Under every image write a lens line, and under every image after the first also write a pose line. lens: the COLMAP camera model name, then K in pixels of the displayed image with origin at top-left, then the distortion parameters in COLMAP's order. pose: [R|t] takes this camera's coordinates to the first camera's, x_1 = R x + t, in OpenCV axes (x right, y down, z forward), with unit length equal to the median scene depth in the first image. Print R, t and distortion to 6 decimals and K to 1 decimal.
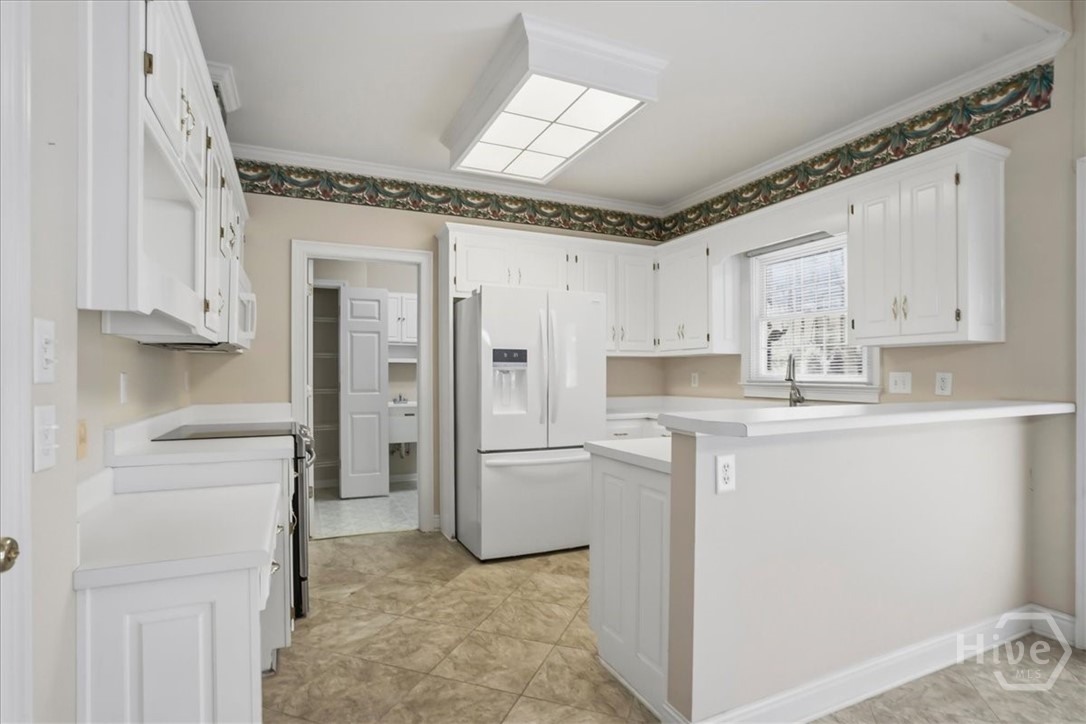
lens RADIAL K [[511.2, 0, 518.8], [0, 511.2, 374.8], [0, 0, 1]] dist [-0.027617, 0.002532]
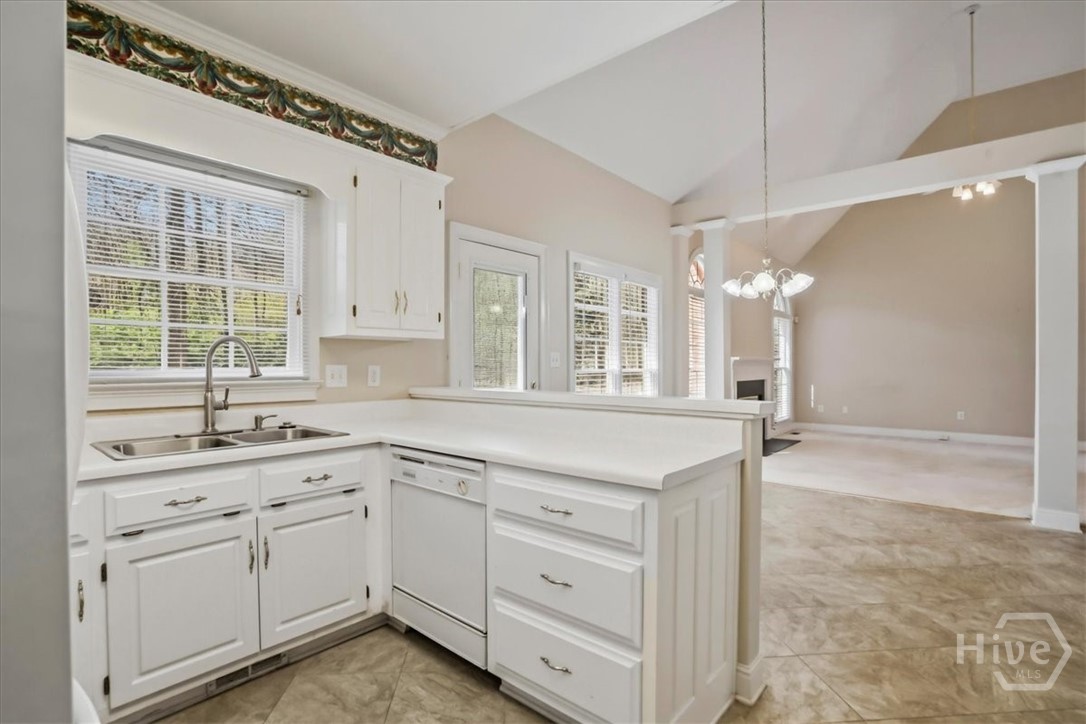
lens RADIAL K [[511.2, 0, 550.2], [0, 511.2, 366.1], [0, 0, 1]] dist [-0.027617, 0.002532]
pose [[-0.427199, 0.008548, 0.904117, -0.247193], [0.005328, 0.999962, -0.006936, 0.004861], [-0.904142, 0.001854, -0.427228, 0.925049]]
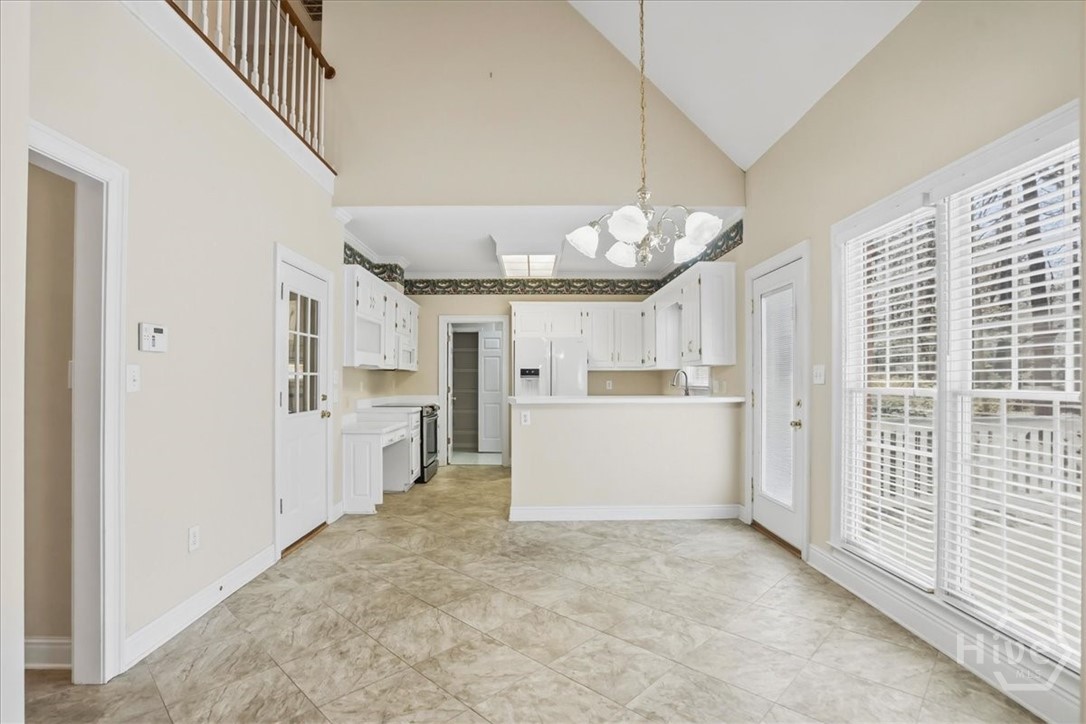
lens RADIAL K [[511.2, 0, 547.6], [0, 511.2, 370.8], [0, 0, 1]] dist [-0.027617, 0.002532]
pose [[0.922661, -0.005094, -0.385579, 0.797442], [-0.001492, 0.999858, -0.016779, -0.010220], [0.385610, 0.016057, 0.922522, -0.772172]]
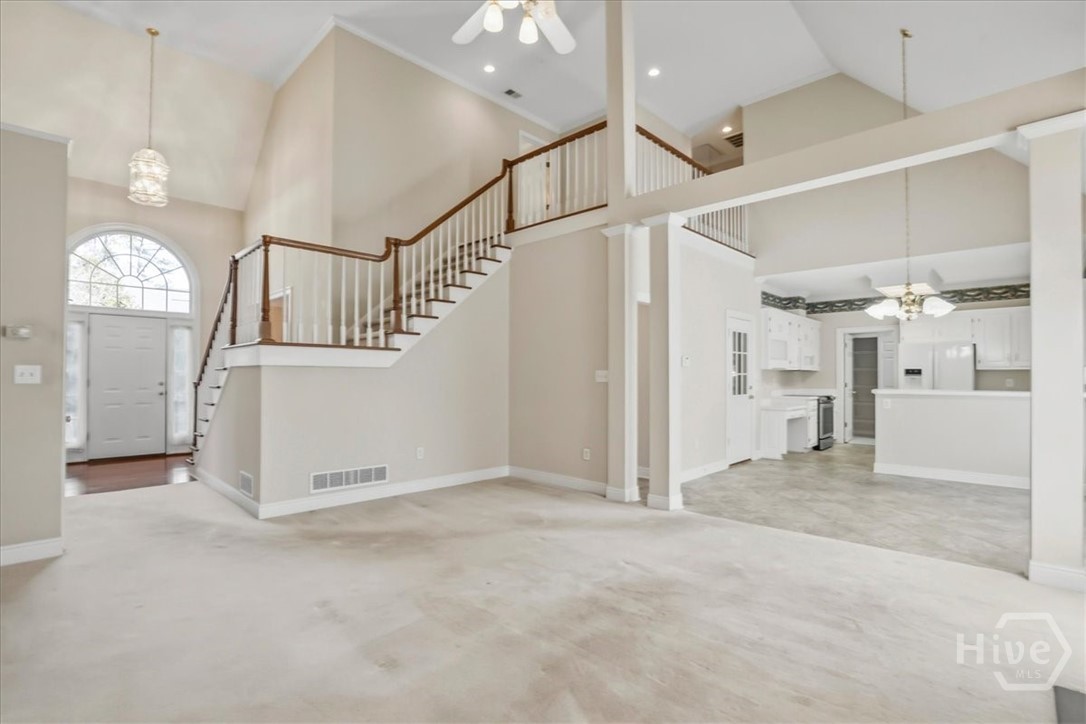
lens RADIAL K [[511.2, 0, 536.4], [0, 511.2, 367.9], [0, 0, 1]] dist [-0.027617, 0.002532]
pose [[0.358985, -0.007822, -0.933310, 1.572184], [-0.005246, 0.999932, -0.010399, -0.021511], [0.933329, 0.008629, 0.358920, -1.526242]]
